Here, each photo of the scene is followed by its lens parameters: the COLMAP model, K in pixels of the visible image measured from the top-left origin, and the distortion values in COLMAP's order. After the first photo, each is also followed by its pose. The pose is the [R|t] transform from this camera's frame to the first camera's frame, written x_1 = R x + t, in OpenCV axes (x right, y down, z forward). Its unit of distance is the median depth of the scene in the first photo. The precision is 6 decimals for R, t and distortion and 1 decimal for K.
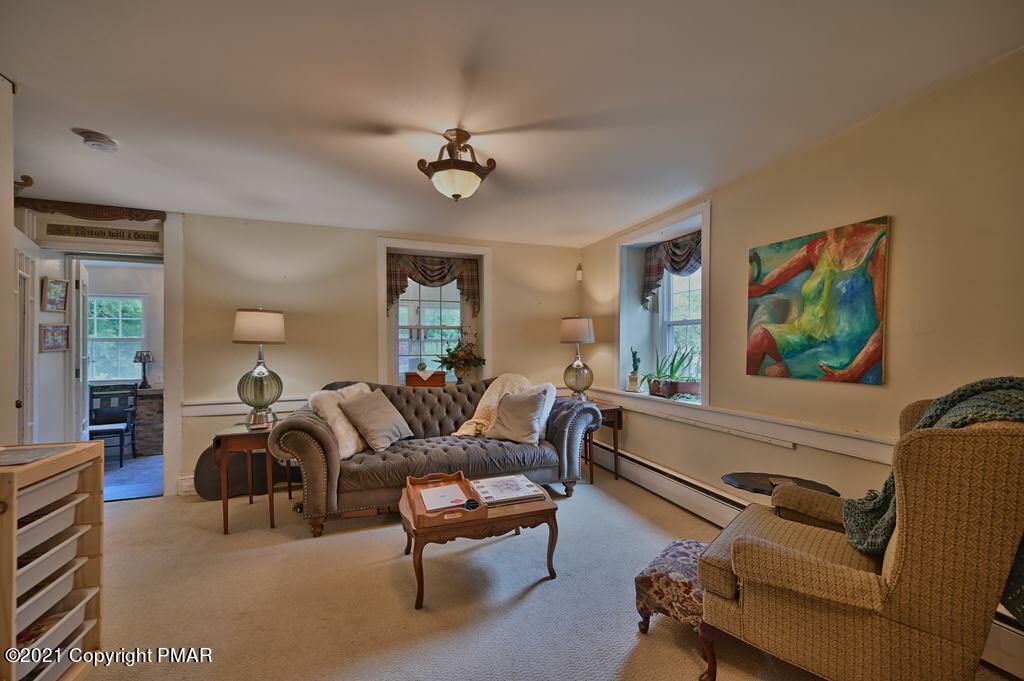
lens RADIAL K [[403.5, 0, 514.0], [0, 403.5, 343.9], [0, 0, 1]] dist [-0.000575, 0.000636]
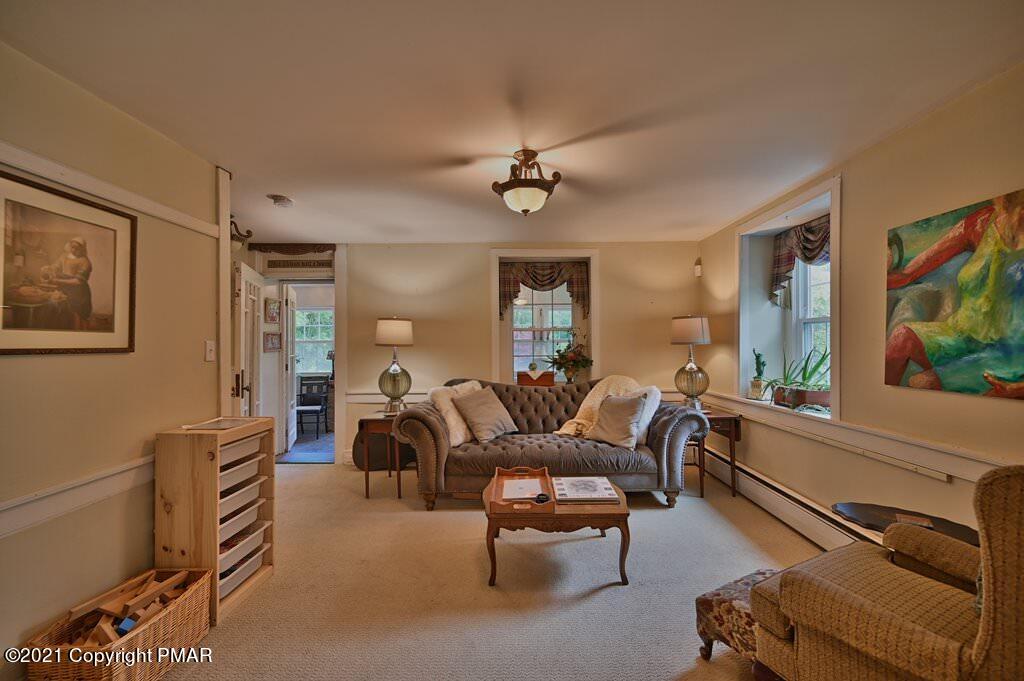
lens RADIAL K [[403.5, 0, 515.8], [0, 403.5, 341.7], [0, 0, 1]] dist [-0.000575, 0.000636]
pose [[0.938501, -0.004215, -0.345250, 0.150644], [0.003135, 0.999988, -0.003688, -0.008994], [0.345261, 0.002379, 0.938504, -0.016768]]
